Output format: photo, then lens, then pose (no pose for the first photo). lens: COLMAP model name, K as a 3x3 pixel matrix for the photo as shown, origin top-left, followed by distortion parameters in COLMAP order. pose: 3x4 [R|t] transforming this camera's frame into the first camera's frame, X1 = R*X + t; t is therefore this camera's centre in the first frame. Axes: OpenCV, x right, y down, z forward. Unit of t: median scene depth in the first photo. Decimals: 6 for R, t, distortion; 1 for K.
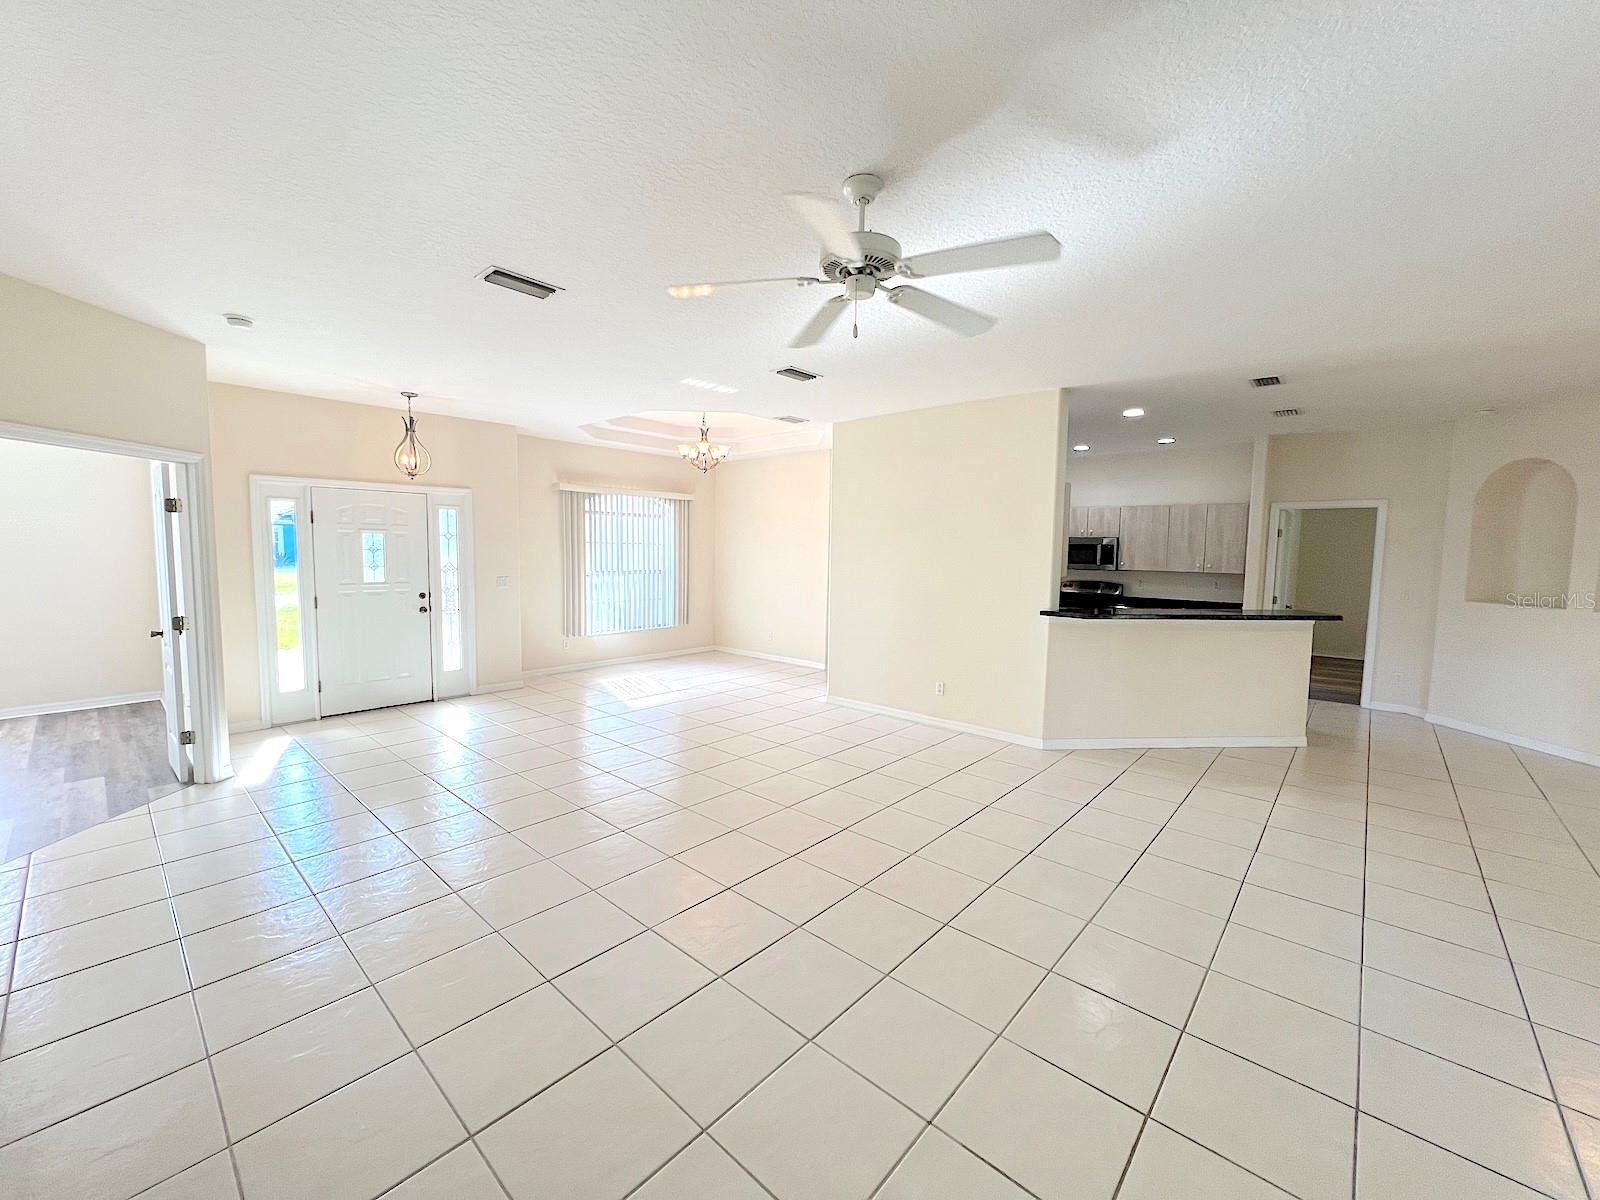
lens RADIAL K [[639.5, 0, 800.0], [0, 639.5, 600.0], [0, 0, 1]] dist [-0.000084, -0.000031]
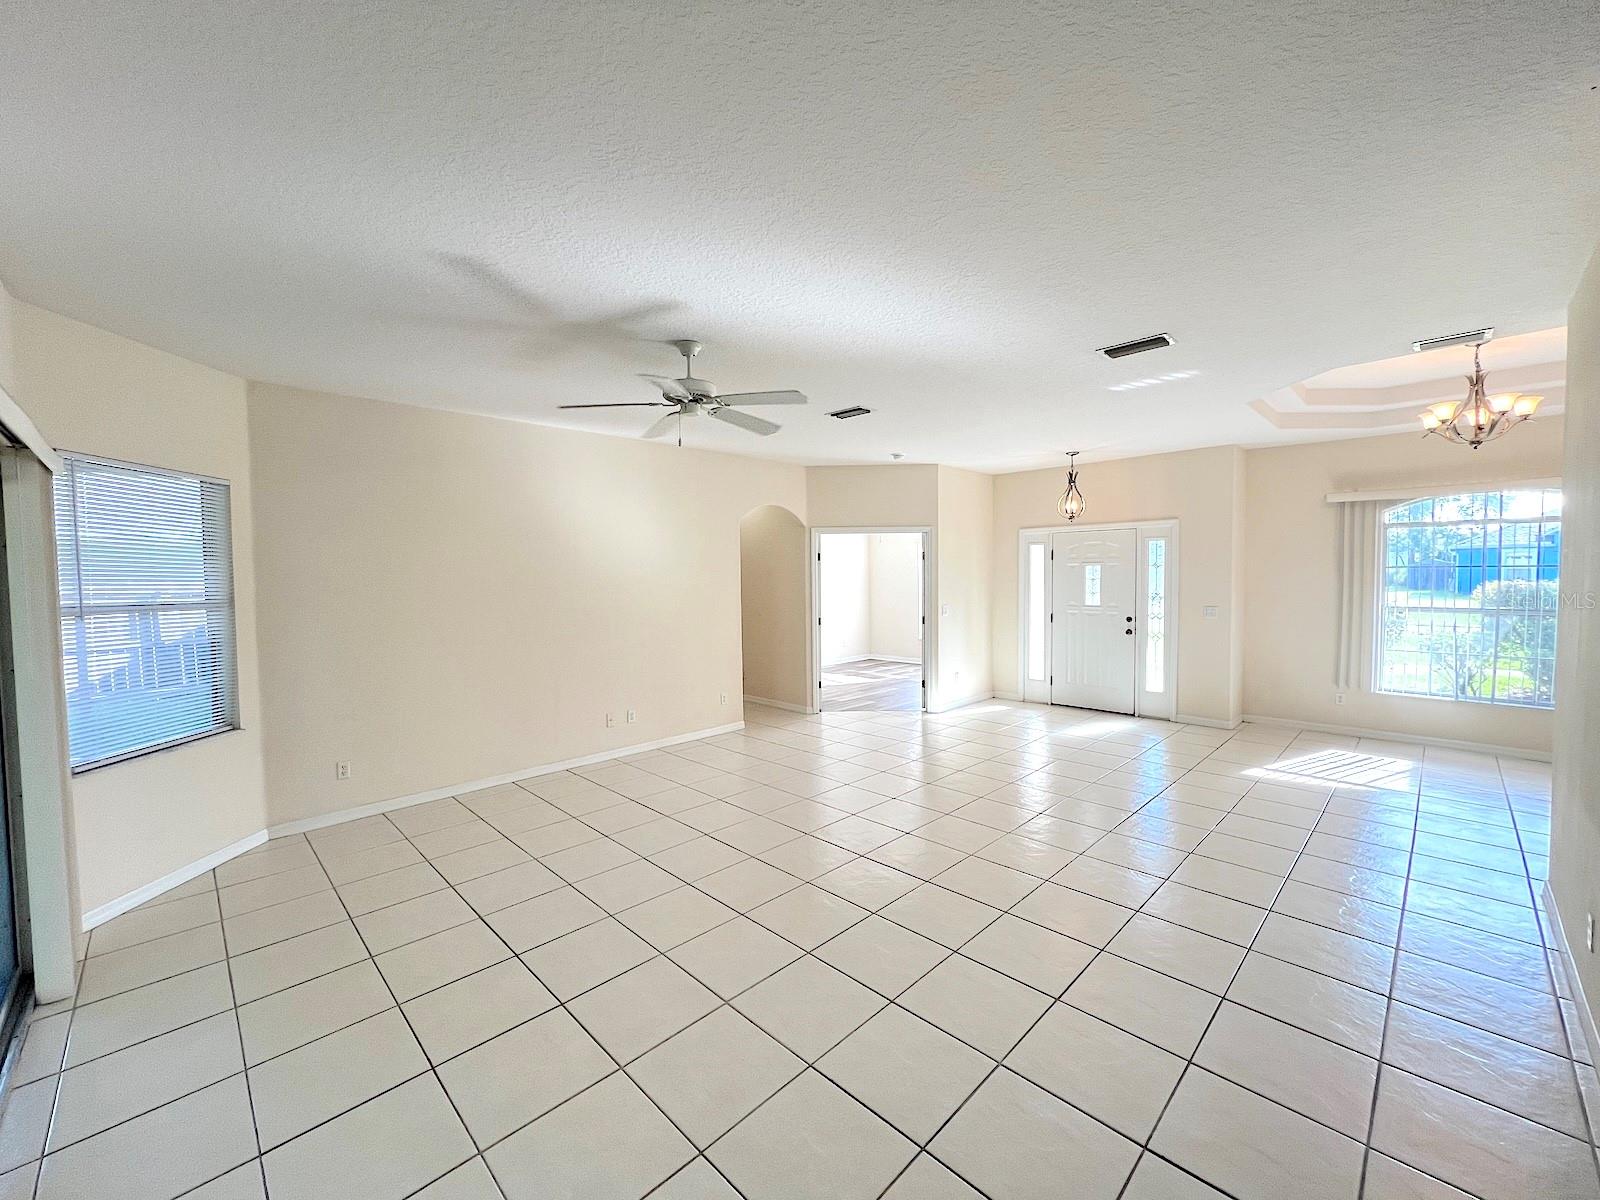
lens RADIAL K [[639.5, 0, 800.0], [0, 639.5, 600.0], [0, 0, 1]] dist [-0.000084, -0.000031]
pose [[-0.060971, 0.026279, -0.997794, 0.564207], [-0.068852, 0.997161, 0.030470, -0.034963], [0.995762, 0.070558, -0.058988, 0.484073]]
